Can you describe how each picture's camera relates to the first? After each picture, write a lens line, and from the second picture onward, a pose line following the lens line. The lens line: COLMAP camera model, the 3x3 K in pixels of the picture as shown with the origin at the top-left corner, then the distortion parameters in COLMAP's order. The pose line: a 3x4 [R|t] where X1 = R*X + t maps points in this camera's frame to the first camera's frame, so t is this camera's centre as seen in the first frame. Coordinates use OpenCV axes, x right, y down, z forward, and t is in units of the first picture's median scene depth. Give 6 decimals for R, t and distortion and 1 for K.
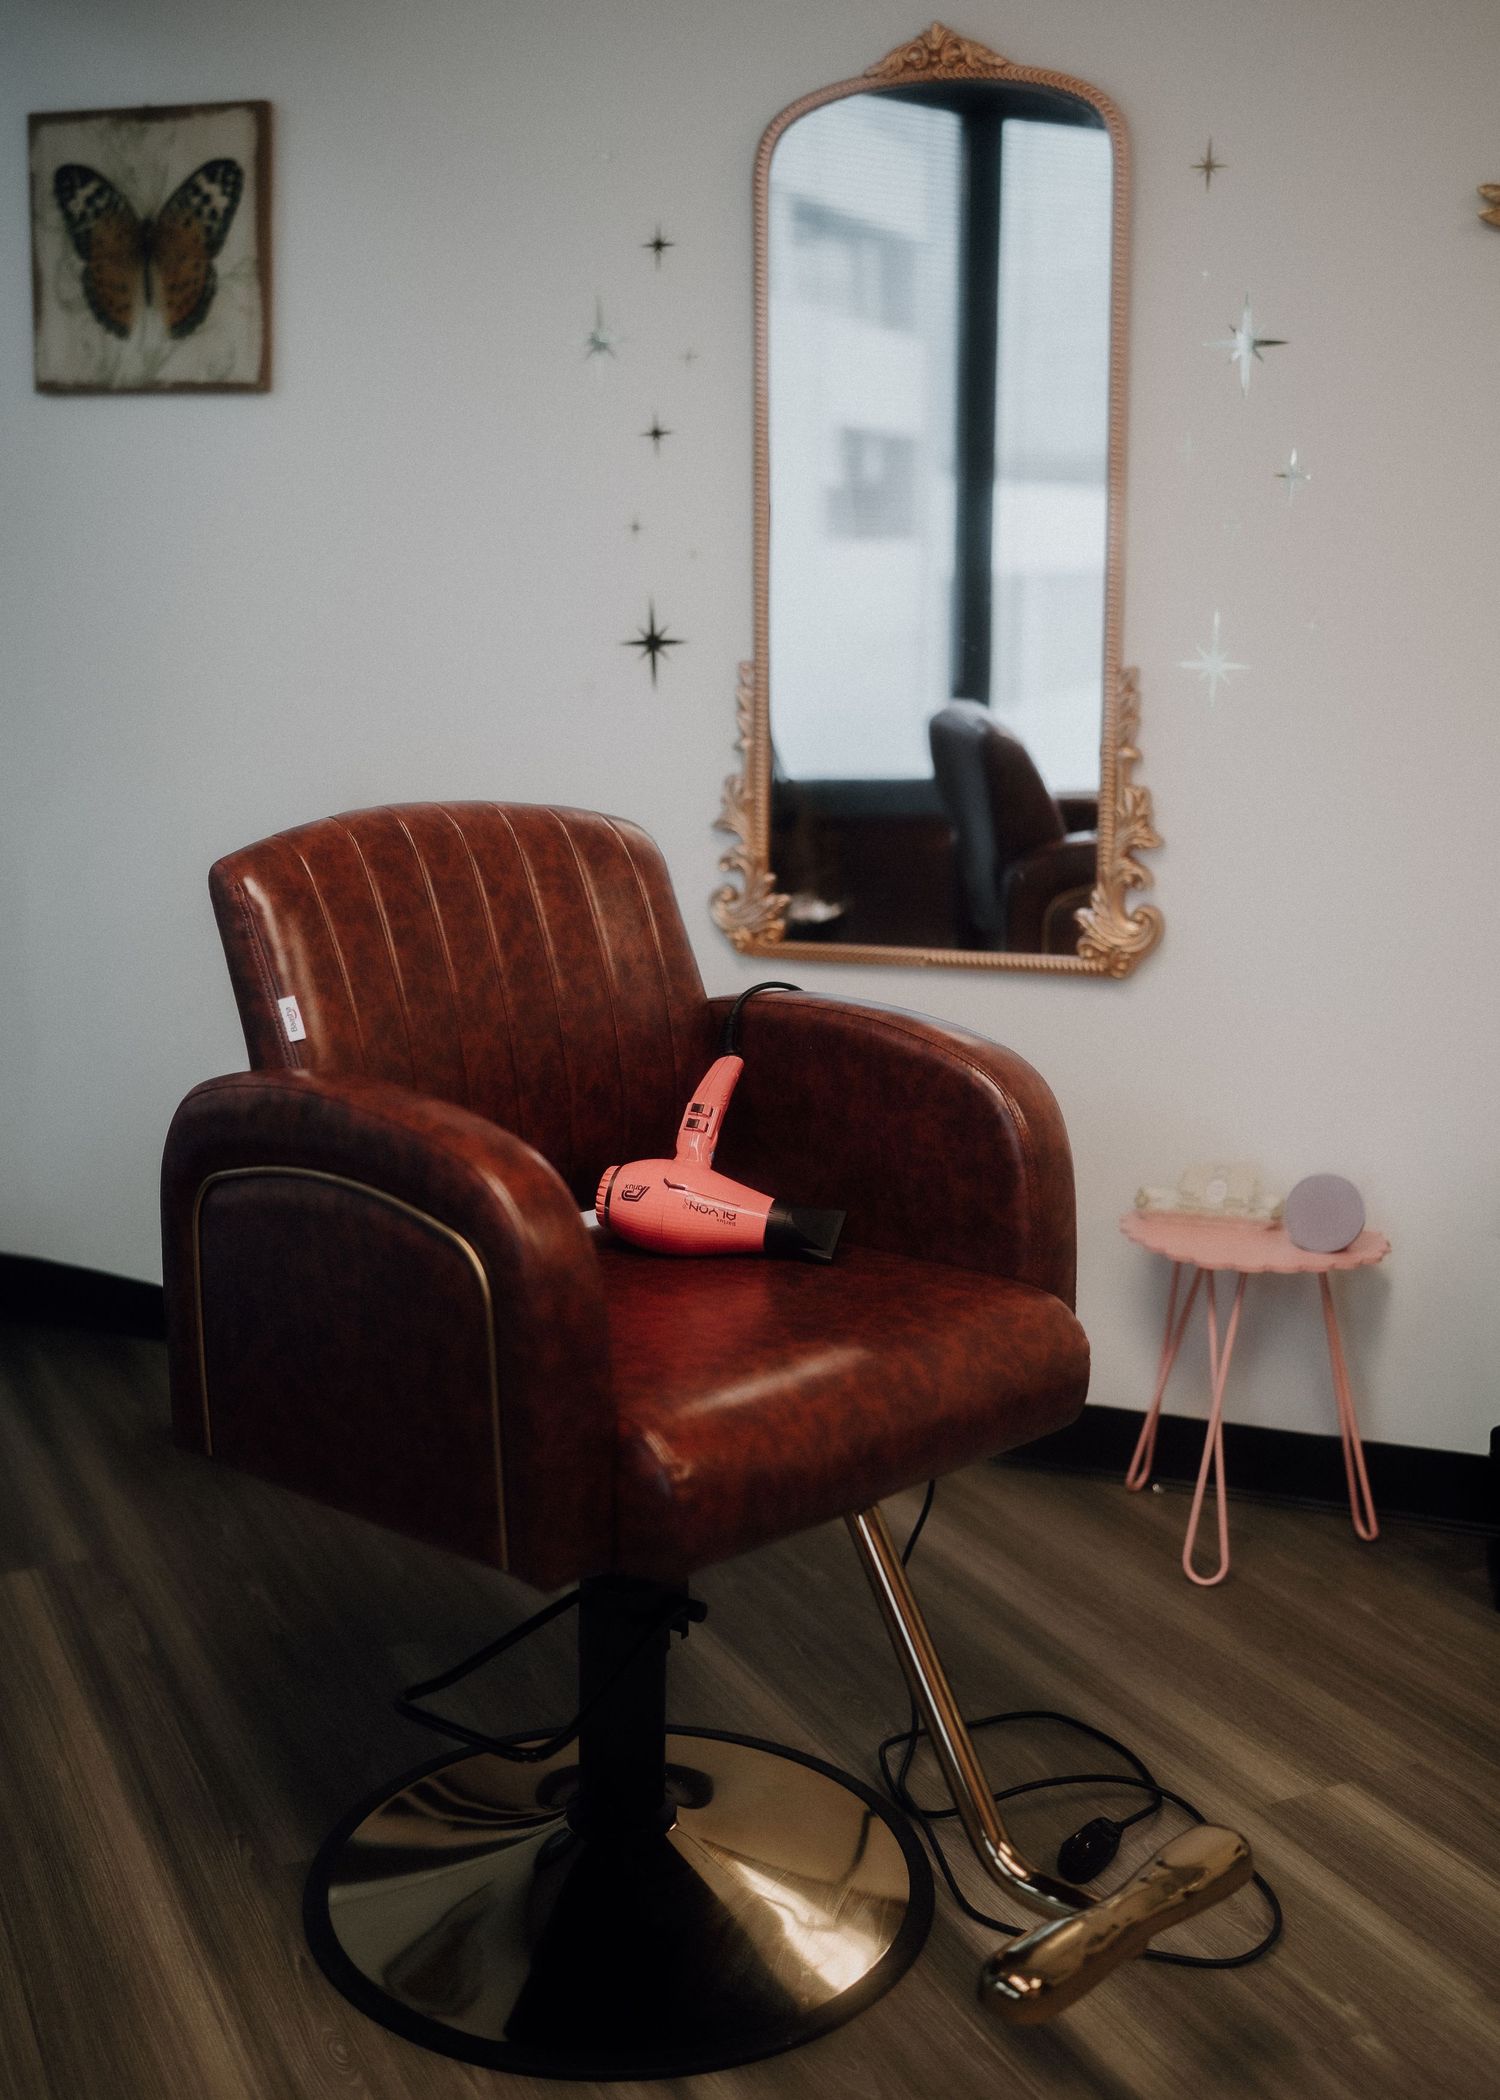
lens RADIAL K [[3946.9, 0, 751.0], [0, 3946.9, 1046.6], [0, 0, 1]] dist [0.016568, 0.000000]
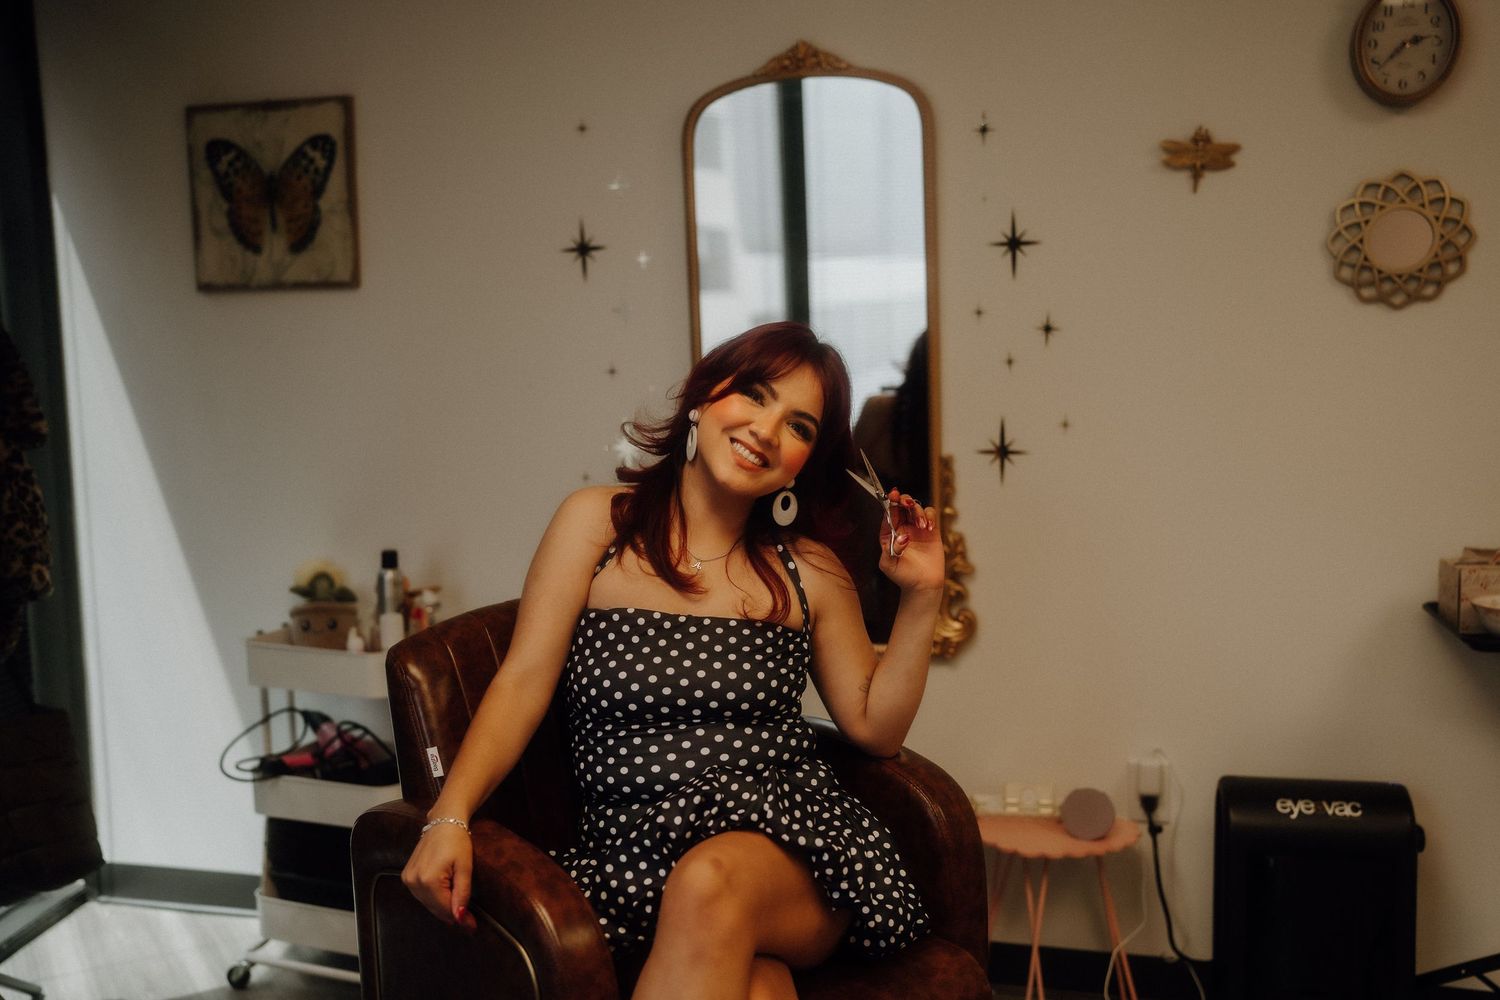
lens RADIAL K [[1575.8, 0, 748.4], [0, 1575.8, 507.3], [0, 0, 1]] dist [0.040318, 0.000000]
pose [[0.987457, -0.037810, 0.153293, -0.070472], [0.042496, 0.998721, -0.027409, -0.058286], [-0.152061, 0.033579, 0.987801, 0.379109]]
